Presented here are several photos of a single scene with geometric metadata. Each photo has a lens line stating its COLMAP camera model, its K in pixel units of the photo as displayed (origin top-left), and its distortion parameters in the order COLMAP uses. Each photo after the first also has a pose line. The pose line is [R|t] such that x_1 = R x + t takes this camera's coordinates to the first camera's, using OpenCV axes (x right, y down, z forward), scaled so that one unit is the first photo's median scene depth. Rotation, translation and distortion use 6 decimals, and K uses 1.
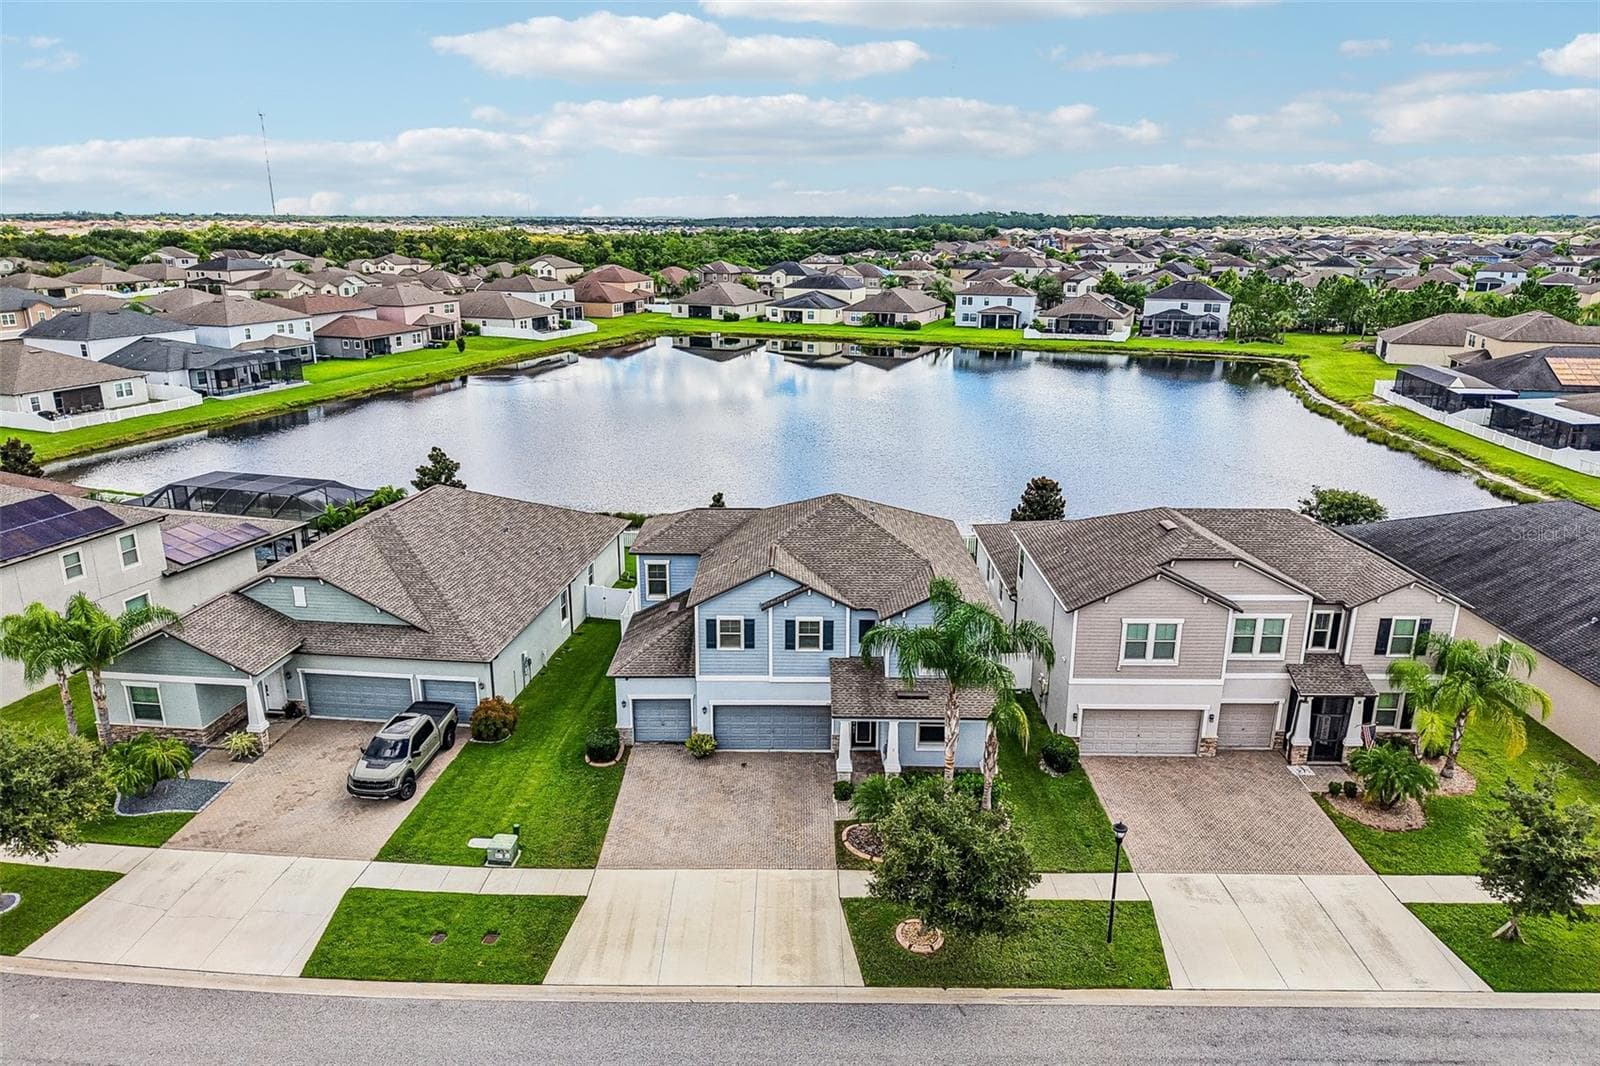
lens RADIAL K [[1085.9, 0, 800.2], [0, 1085.9, 610.9], [0, 0, 1]] dist [0.066229, -0.097295]
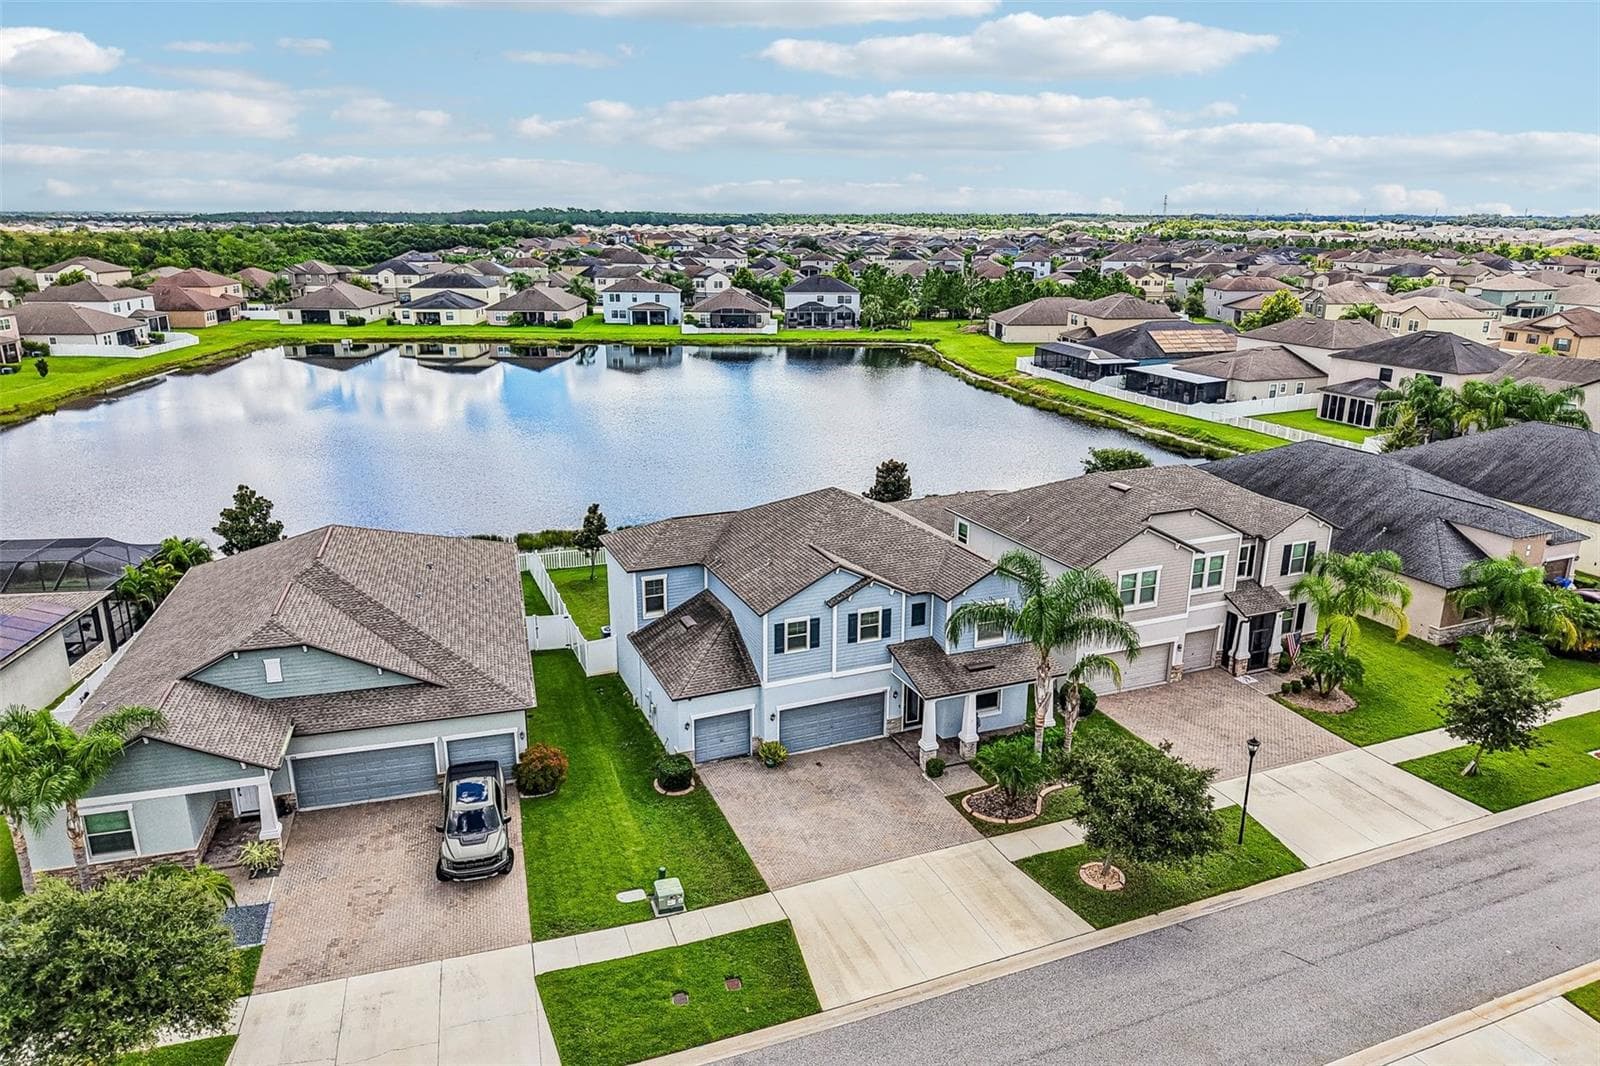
lens RADIAL K [[1085.9, 0, 800.2], [0, 1085.9, 610.9], [0, 0, 1]] dist [0.066229, -0.097295]
pose [[0.914239, -0.137268, 0.381213, -0.319016], [0.136081, 0.990237, 0.030213, -0.022701], [-0.381639, 0.024254, 0.923993, 0.059200]]
